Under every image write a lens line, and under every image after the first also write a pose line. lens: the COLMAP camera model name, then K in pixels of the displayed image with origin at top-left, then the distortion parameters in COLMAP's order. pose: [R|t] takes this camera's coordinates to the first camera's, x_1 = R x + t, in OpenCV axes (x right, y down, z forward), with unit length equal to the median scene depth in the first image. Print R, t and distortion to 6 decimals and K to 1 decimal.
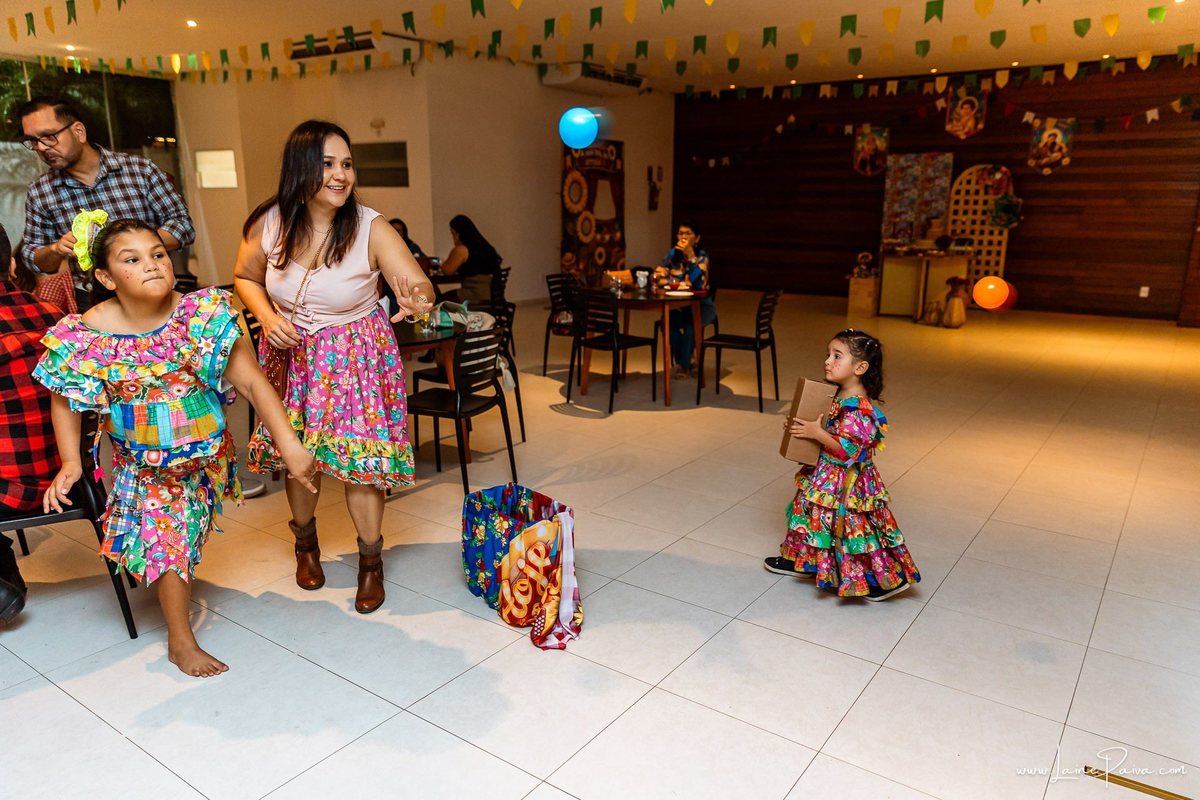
lens RADIAL K [[884.6, 0, 622.6], [0, 884.6, 400.7], [0, 0, 1]] dist [-0.000715, 0.033860]
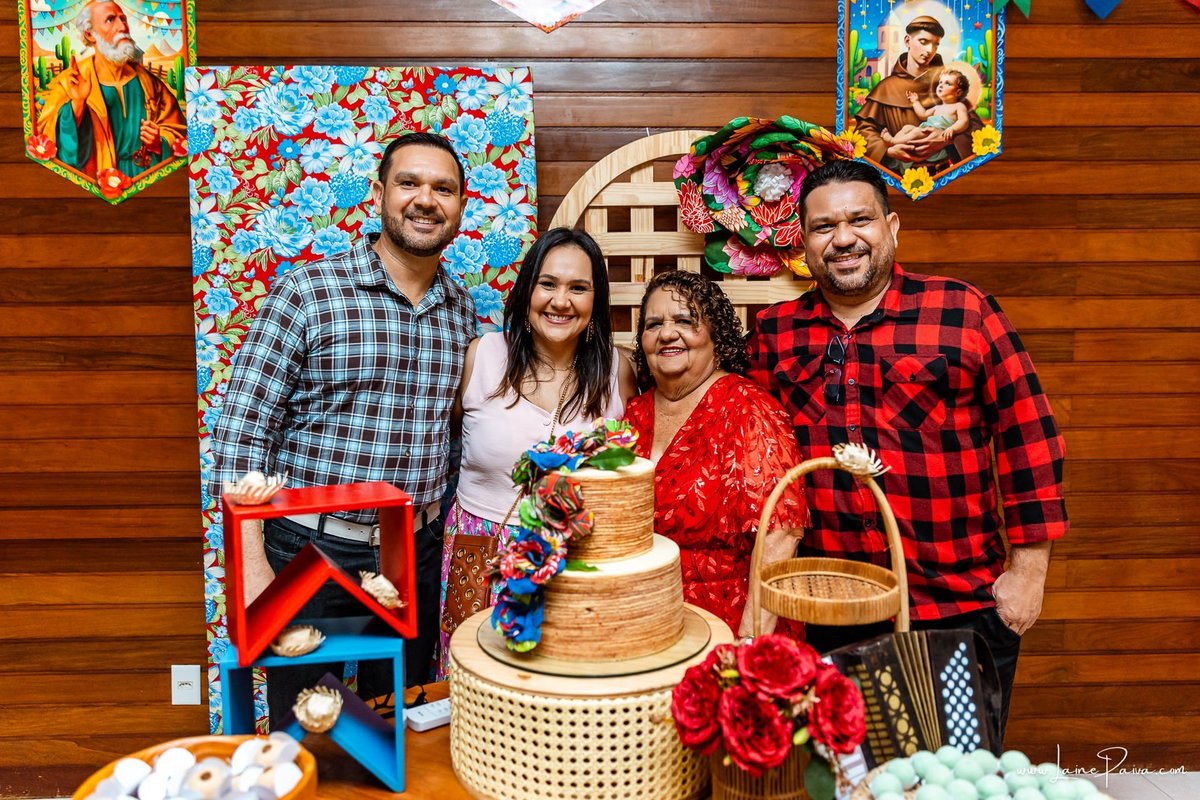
lens RADIAL K [[905.8, 0, 615.1], [0, 905.8, 401.1], [0, 0, 1]] dist [0.006259, -0.001753]
pose [[0.812264, -0.061353, 0.580055, 0.276790], [0.140617, 0.985720, -0.092648, -0.192875], [-0.566087, 0.156821, 0.809291, 0.865282]]
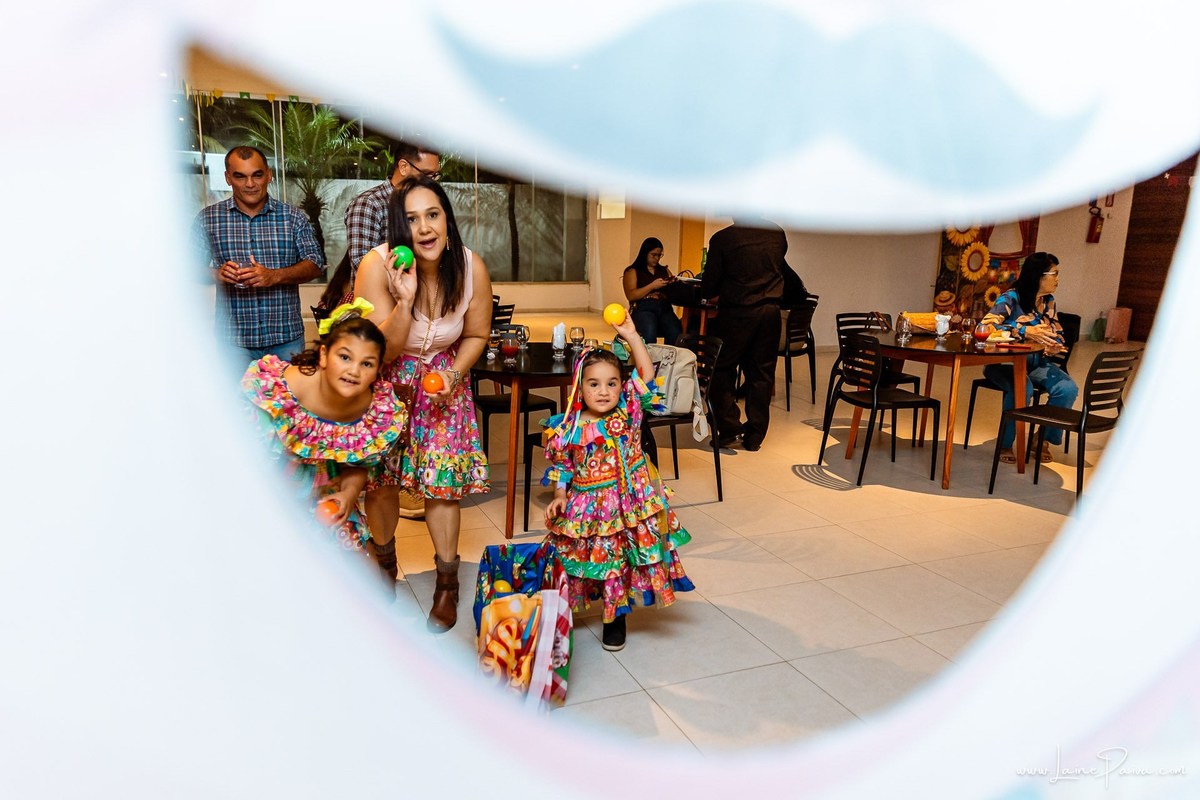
lens RADIAL K [[884.6, 0, 622.6], [0, 884.6, 400.7], [0, 0, 1]] dist [-0.000715, 0.033860]
pose [[0.819276, 0.109726, -0.562802, 0.134100], [-0.131845, 0.991270, 0.001334, -0.018436], [0.558035, 0.073110, 0.826590, 0.104670]]
